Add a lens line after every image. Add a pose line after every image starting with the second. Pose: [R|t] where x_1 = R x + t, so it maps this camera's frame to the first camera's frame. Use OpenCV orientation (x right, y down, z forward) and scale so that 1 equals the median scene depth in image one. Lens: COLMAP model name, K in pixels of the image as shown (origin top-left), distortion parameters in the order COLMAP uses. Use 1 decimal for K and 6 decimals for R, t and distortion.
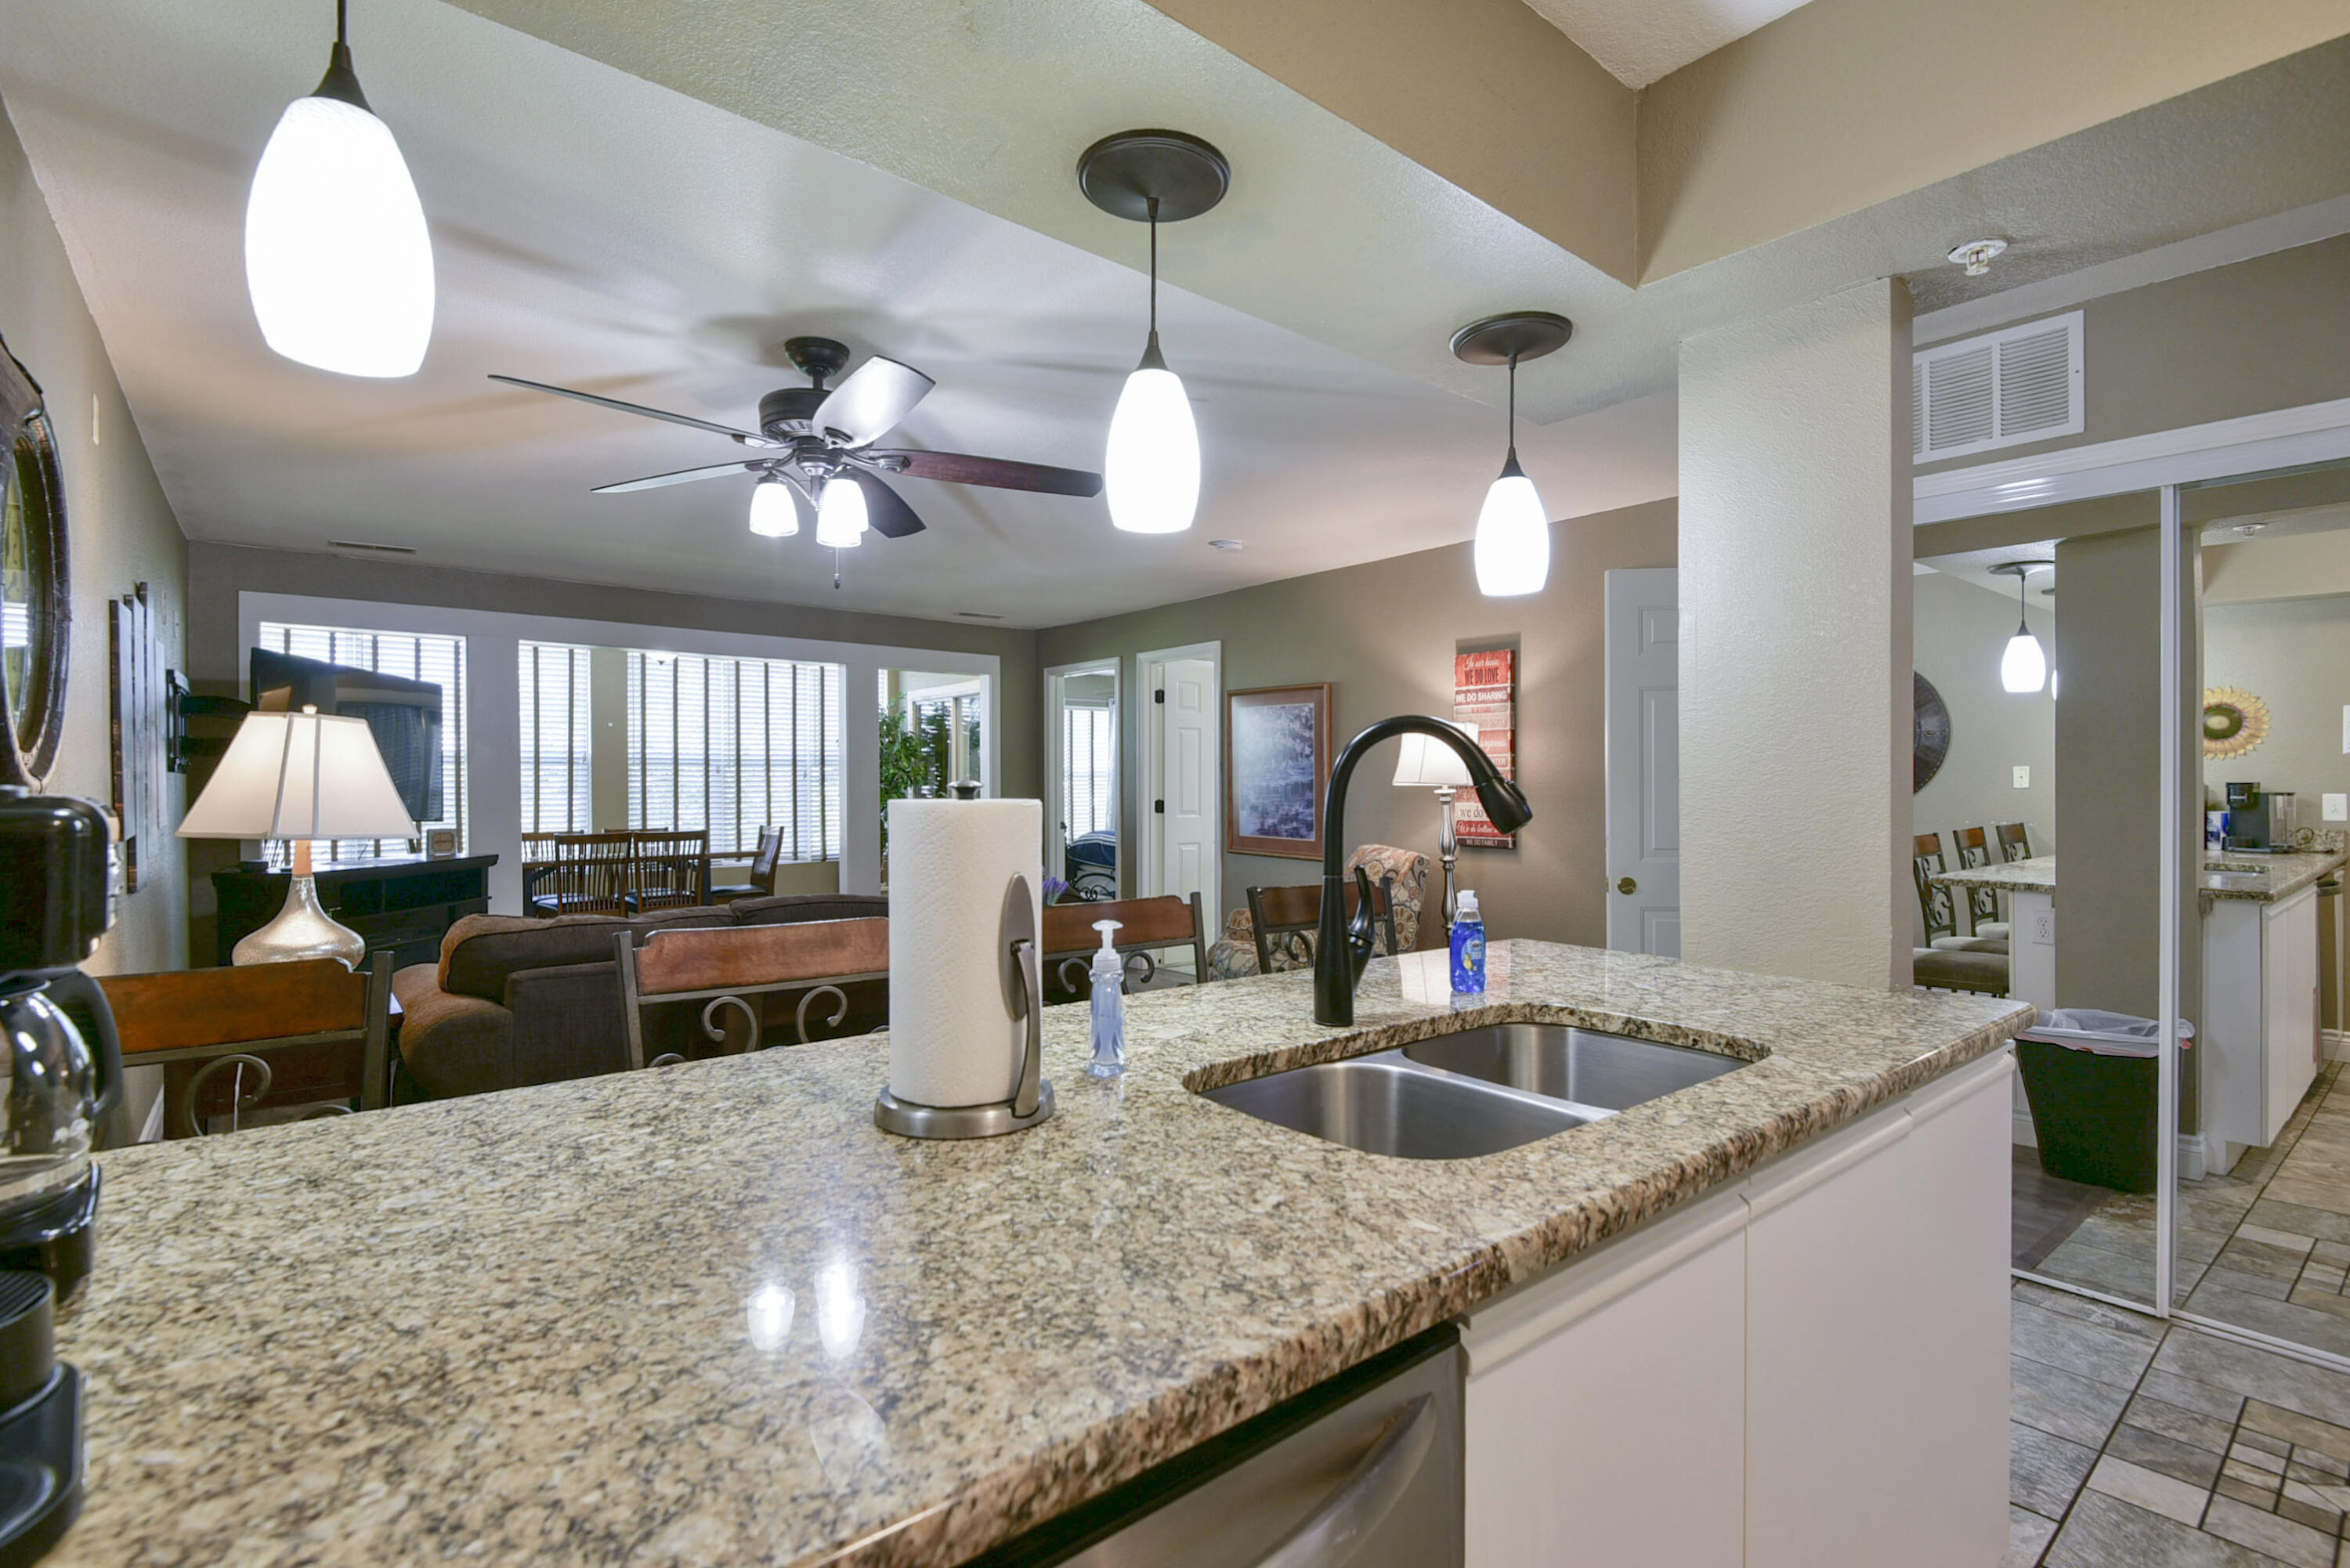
lens RADIAL K [[1115.2, 0, 1158.9], [0, 1115.2, 779.1], [0, 0, 1]] dist [0.005802, -0.000088]
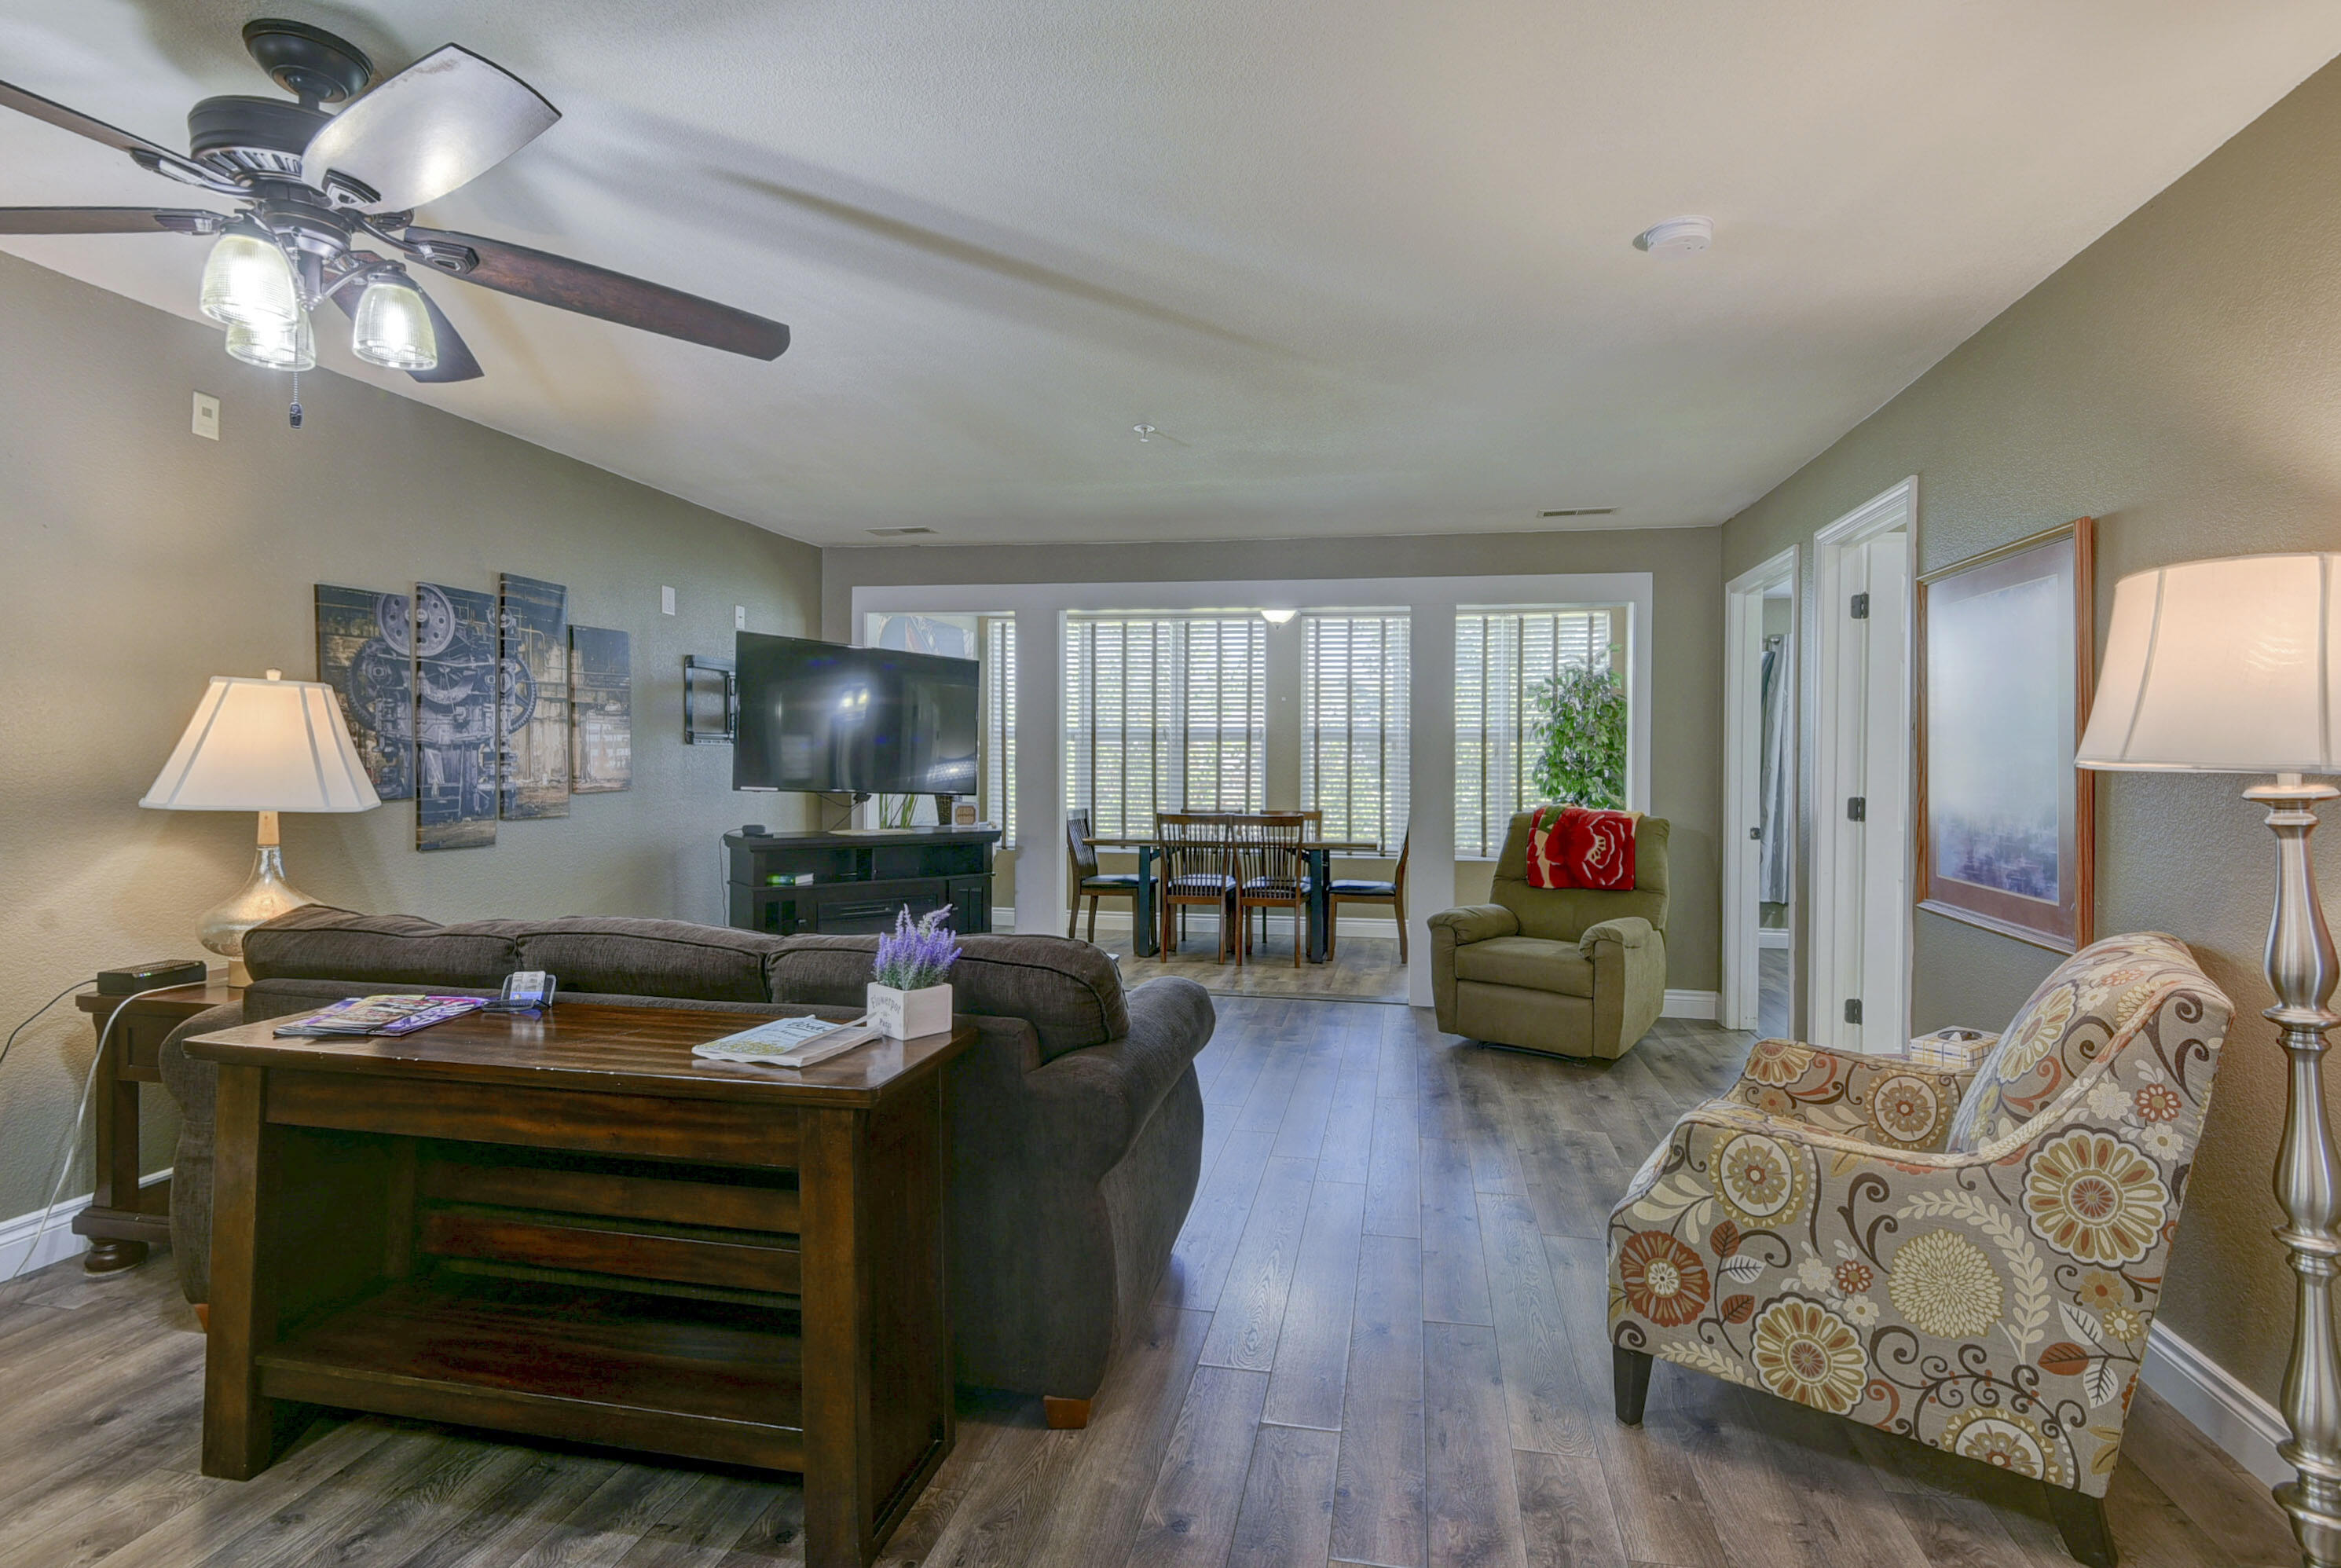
lens RADIAL K [[1111.0, 0, 1180.4], [0, 1111.0, 776.3], [0, 0, 1]] dist [0.005802, -0.000088]
pose [[0.642898, 0.016359, -0.765777, 0.224628], [-0.007687, 0.999859, 0.014906, 0.003663], [0.765914, -0.003697, 0.642933, 0.441759]]
